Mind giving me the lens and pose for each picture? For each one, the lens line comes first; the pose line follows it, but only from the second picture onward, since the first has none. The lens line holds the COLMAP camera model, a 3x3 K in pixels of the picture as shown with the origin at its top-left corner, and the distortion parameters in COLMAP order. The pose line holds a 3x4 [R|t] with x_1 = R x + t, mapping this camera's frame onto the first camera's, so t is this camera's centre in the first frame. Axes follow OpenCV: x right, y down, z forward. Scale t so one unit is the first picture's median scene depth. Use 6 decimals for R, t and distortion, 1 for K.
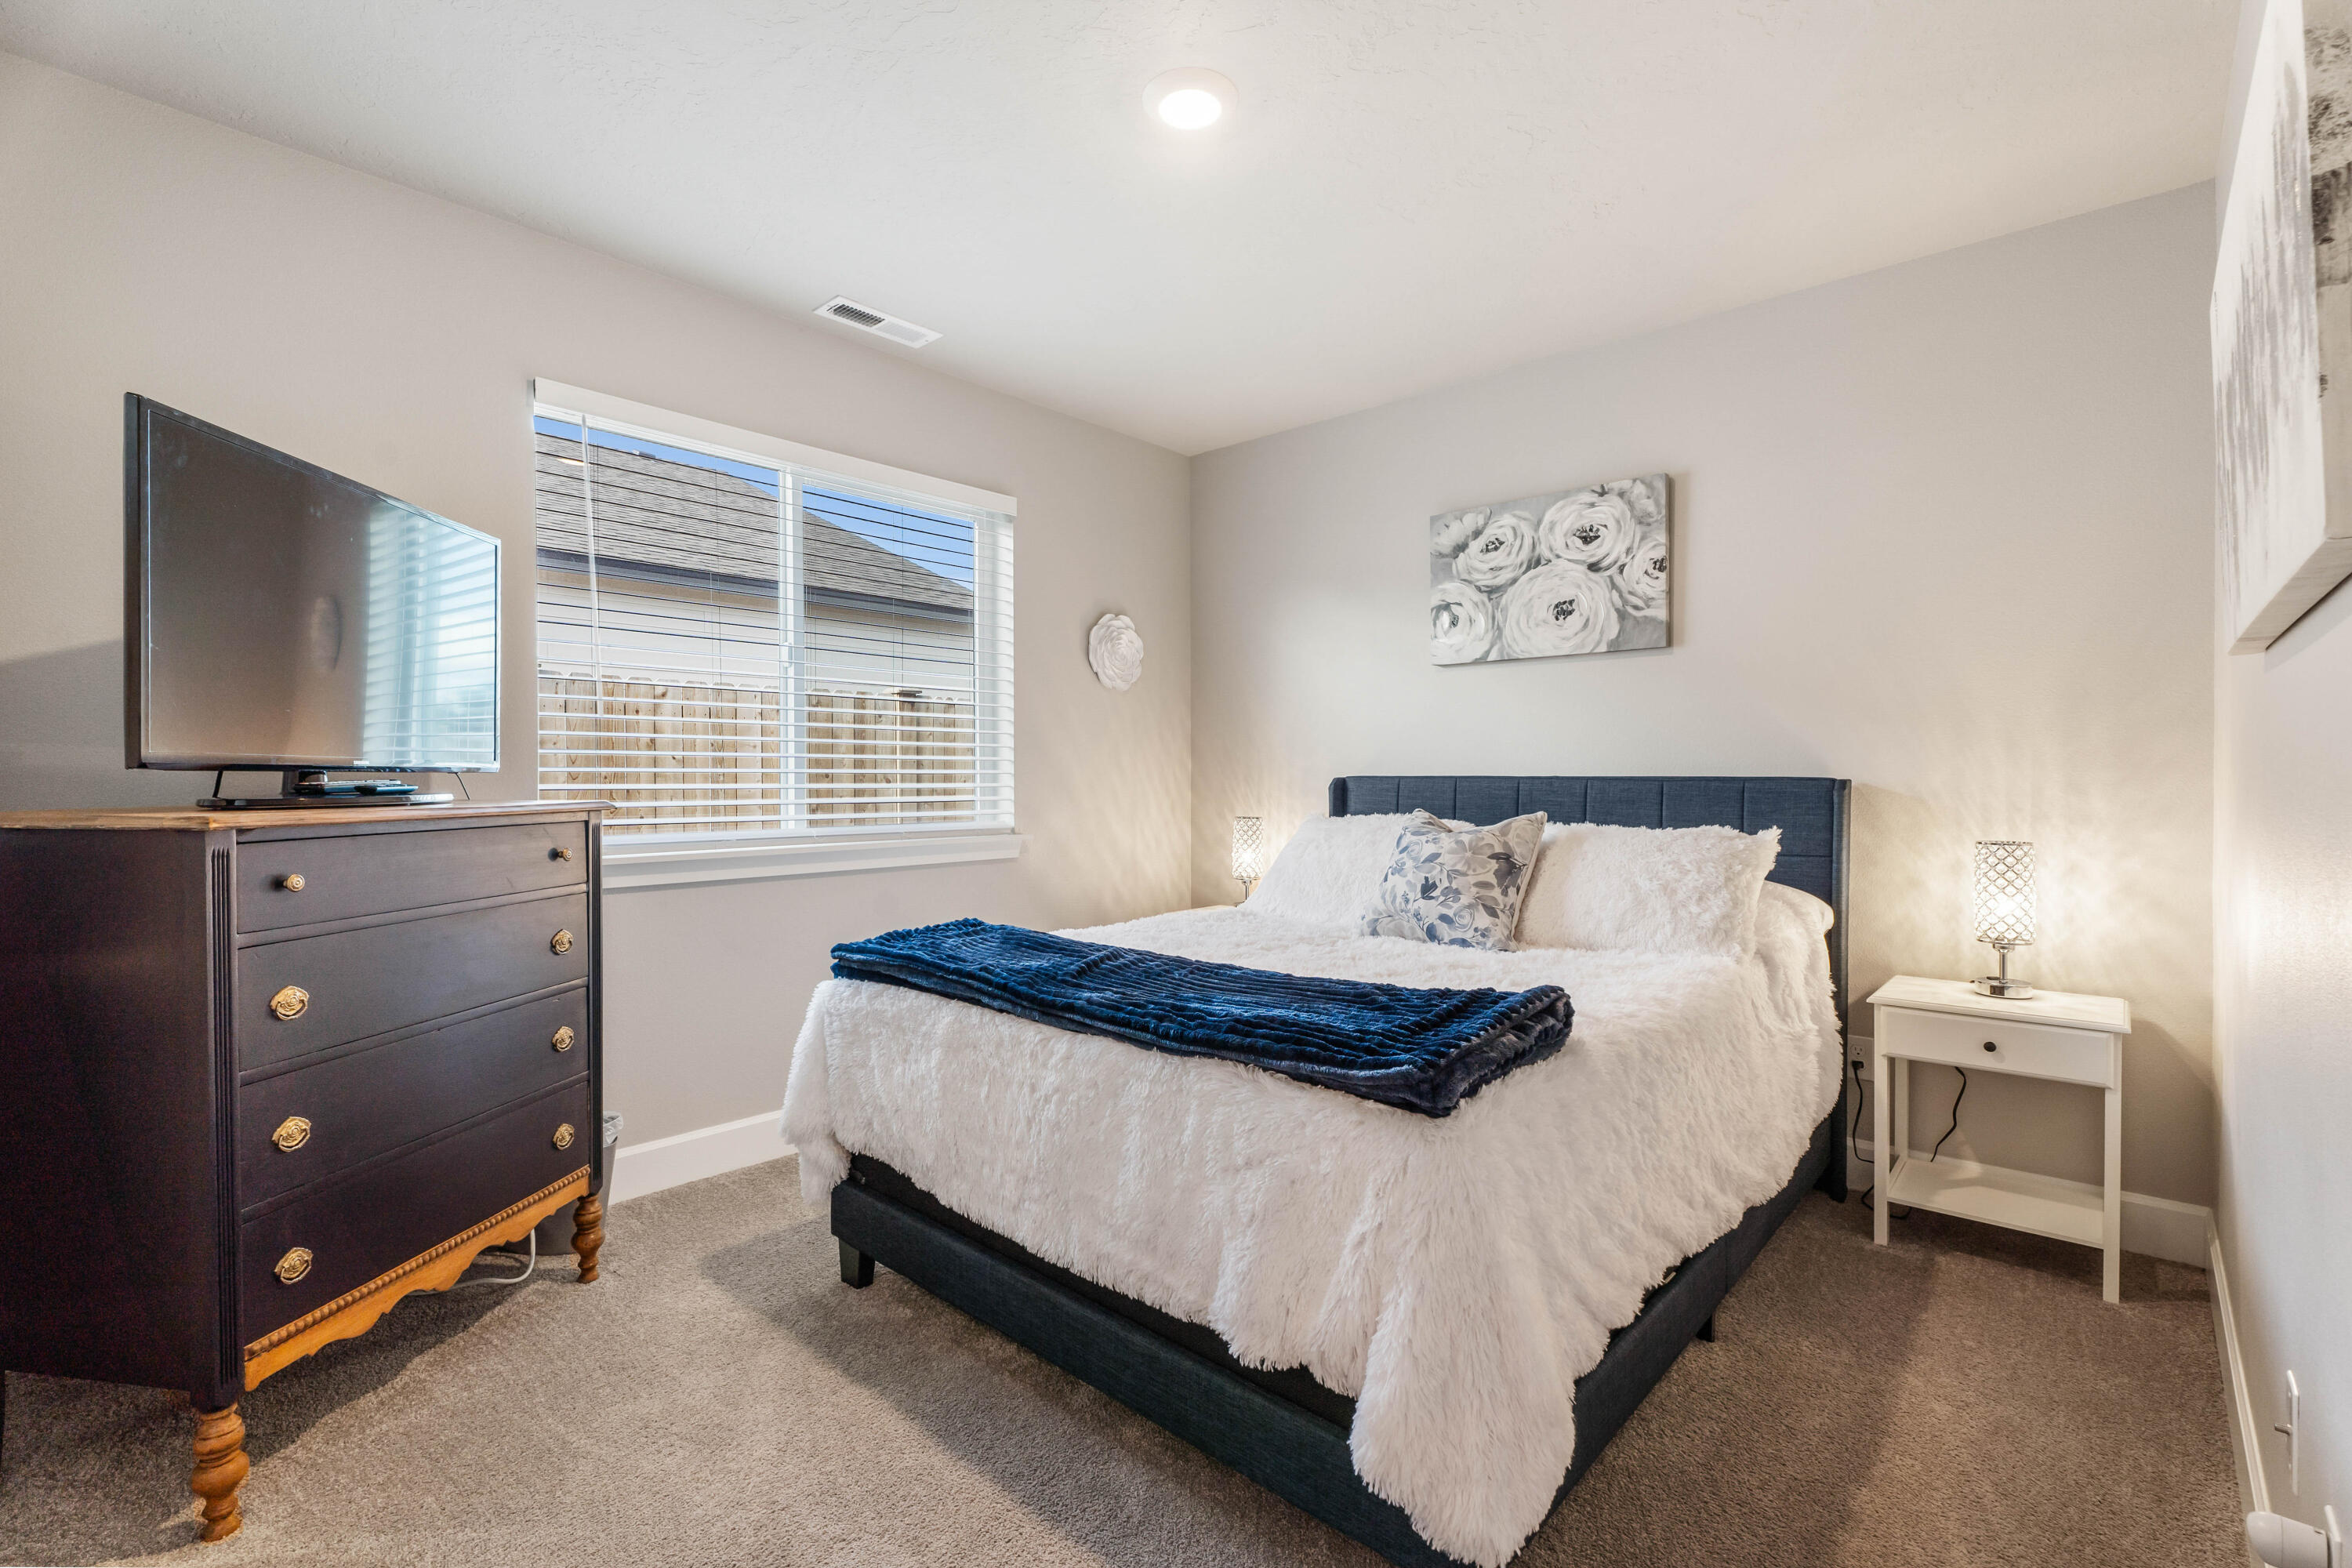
lens RADIAL K [[1050.5, 0, 1169.3], [0, 1050.5, 782.0], [0, 0, 1]] dist [0.005729, 0.000491]
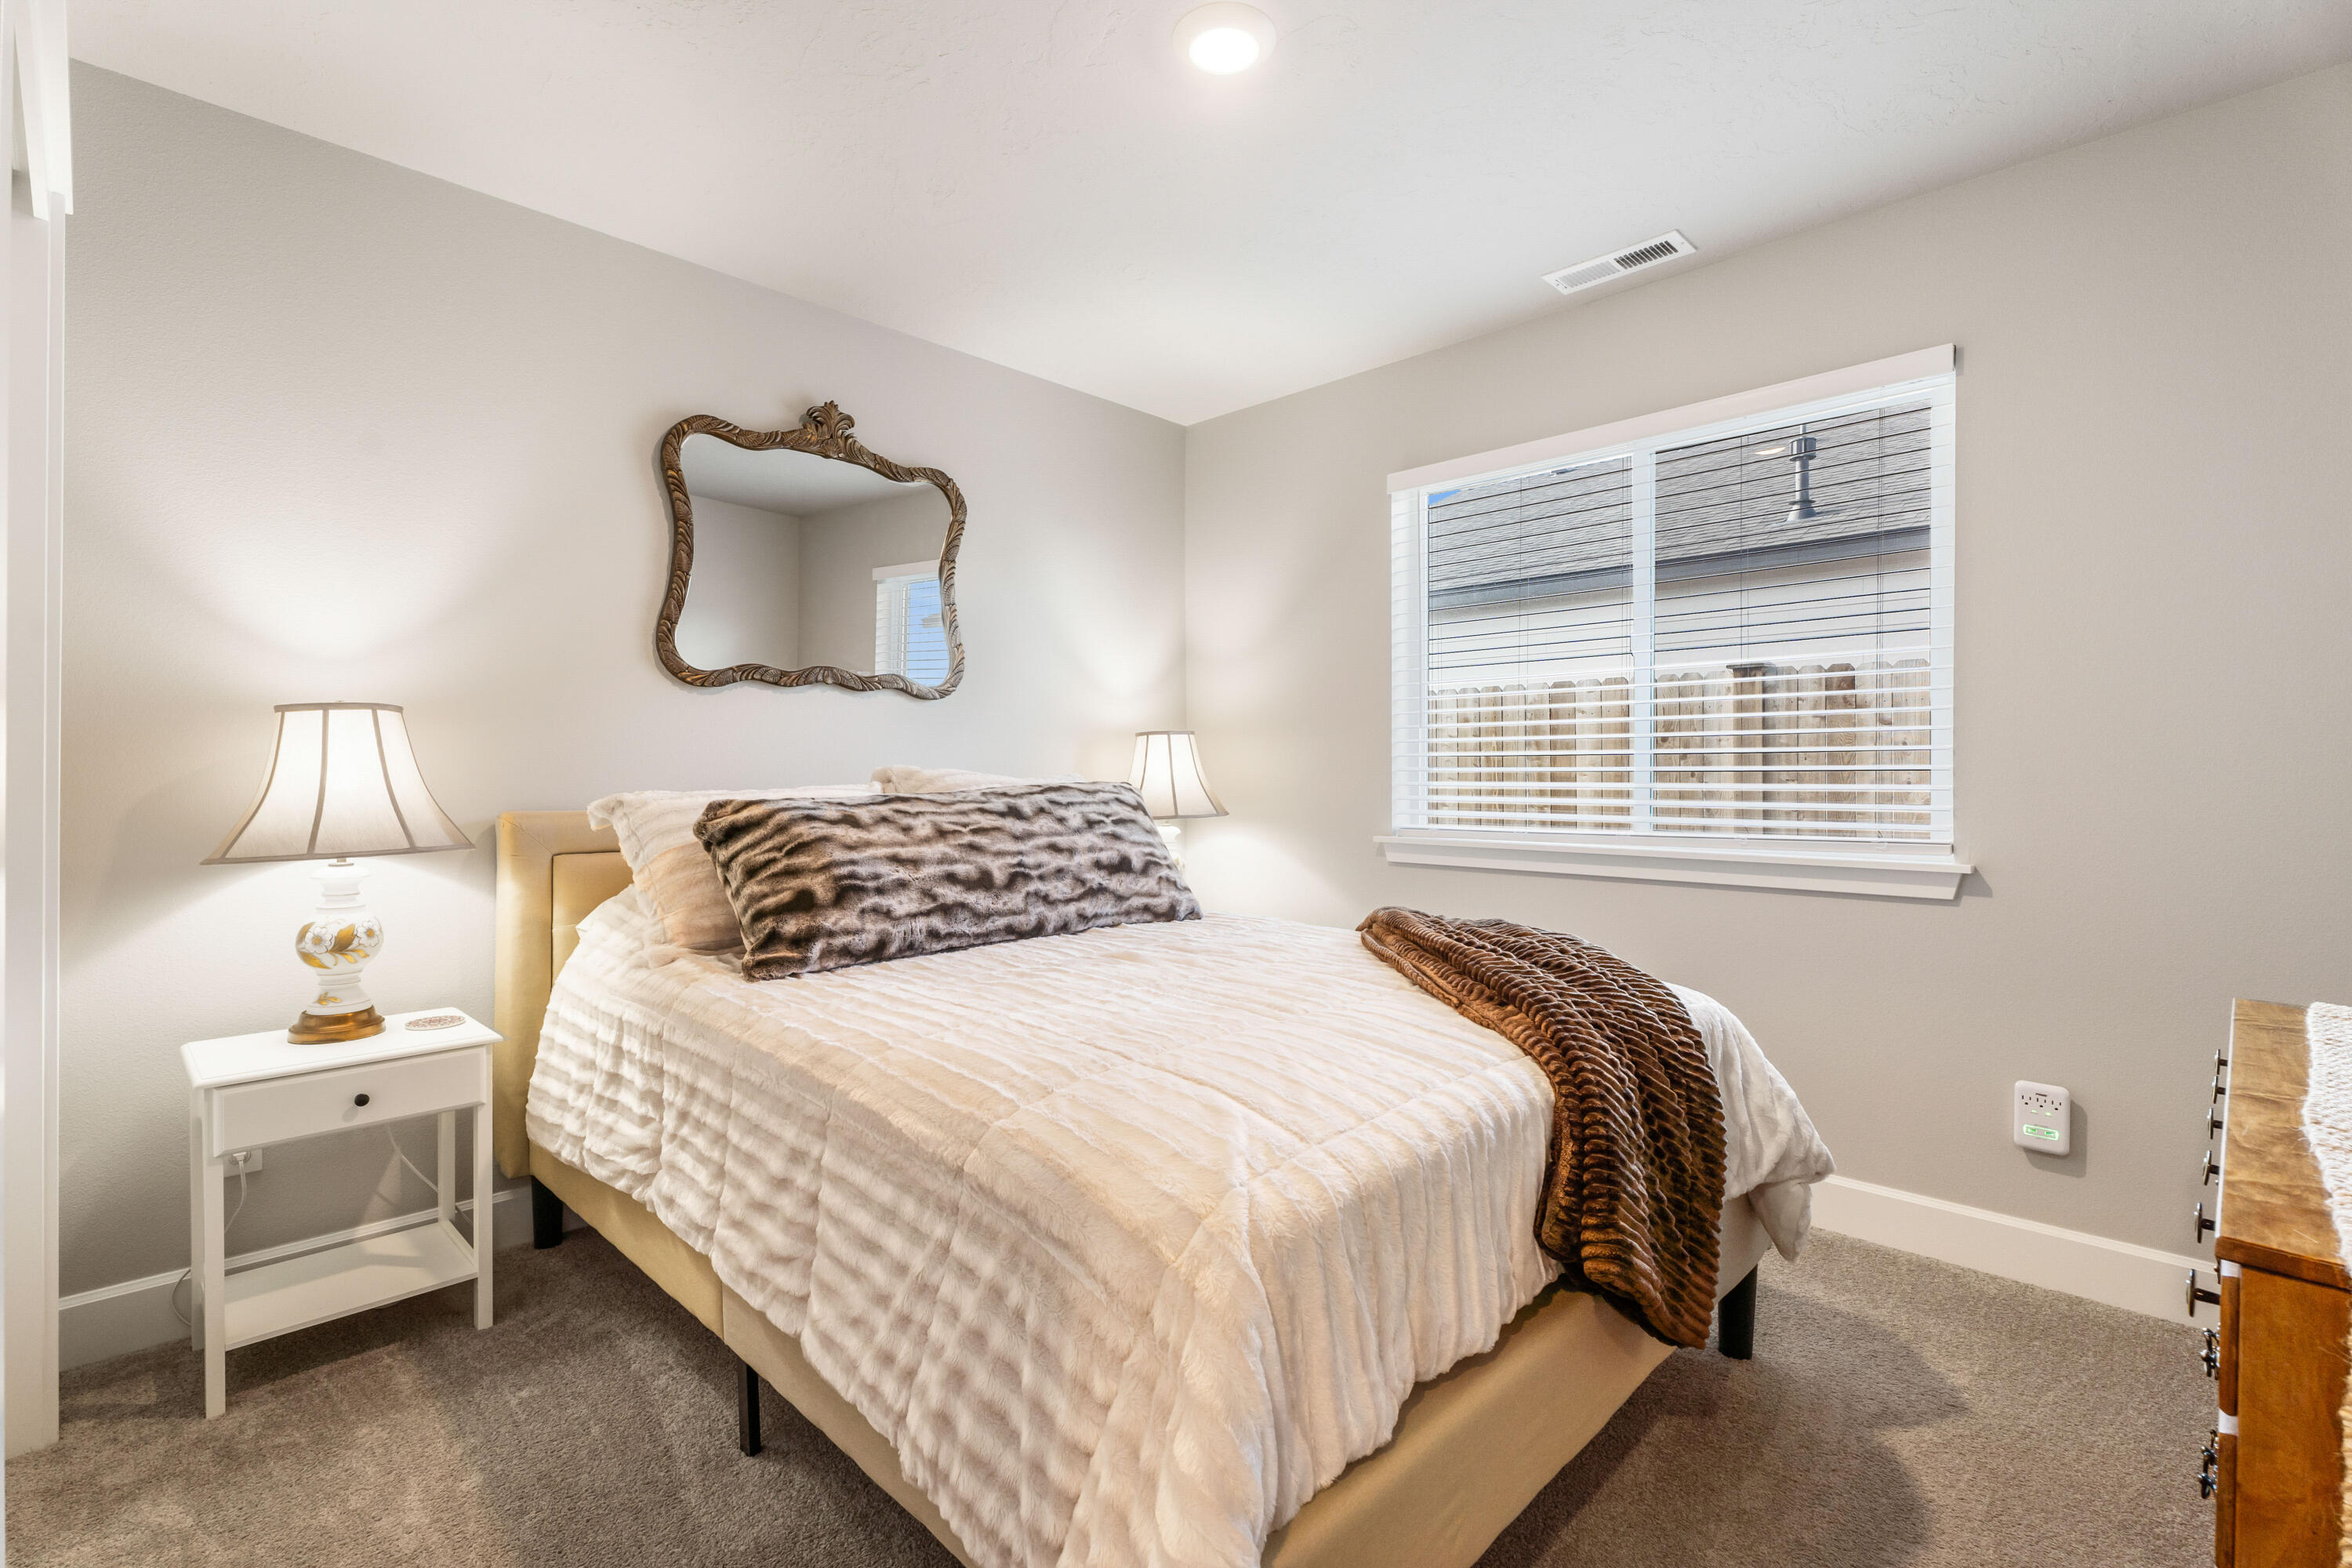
lens RADIAL K [[1050.5, 0, 1170.5], [0, 1050.5, 777.3], [0, 0, 1]] dist [0.005729, 0.000491]
pose [[-0.061350, 0.001816, -0.998115, 0.577923], [-0.004014, 0.999990, 0.002066, -0.004204], [0.998108, 0.004133, -0.061342, 0.620756]]
